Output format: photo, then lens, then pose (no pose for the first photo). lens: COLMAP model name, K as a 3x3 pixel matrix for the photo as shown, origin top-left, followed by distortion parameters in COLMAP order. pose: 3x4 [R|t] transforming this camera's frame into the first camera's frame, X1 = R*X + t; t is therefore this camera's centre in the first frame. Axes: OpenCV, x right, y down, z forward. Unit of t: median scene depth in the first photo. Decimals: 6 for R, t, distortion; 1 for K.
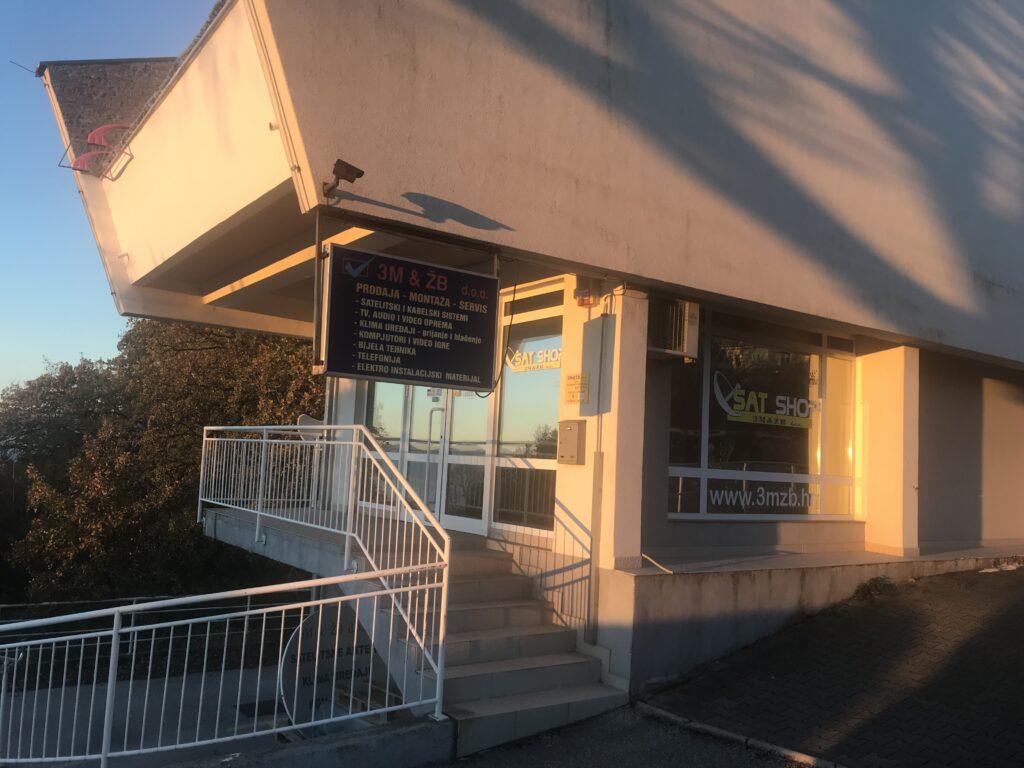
lens RADIAL K [[839.3, 0, 512.0], [0, 839.3, 384.0], [0, 0, 1]] dist [-0.013090, -0.006438]
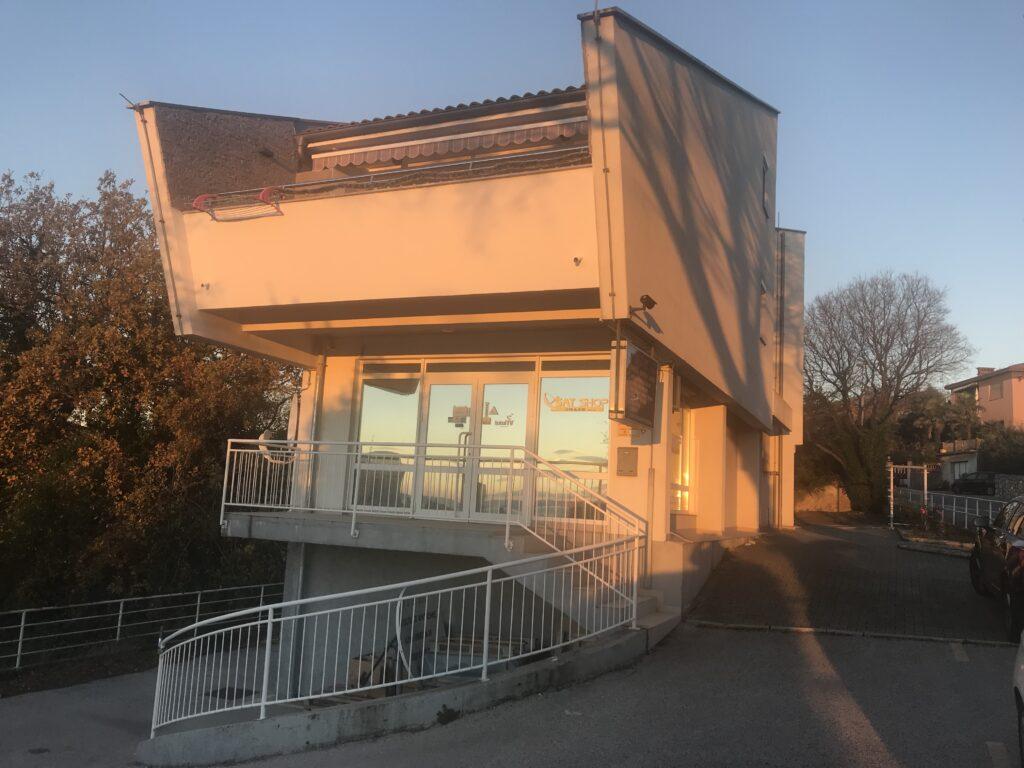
lens RADIAL K [[839.3, 0, 512.0], [0, 839.3, 384.0], [0, 0, 1]] dist [-0.013090, -0.006438]
pose [[0.857600, 0.058879, 0.510935, -0.938370], [-0.055876, 0.998212, -0.021244, -0.029723], [-0.511272, -0.010330, 0.859357, -0.228606]]
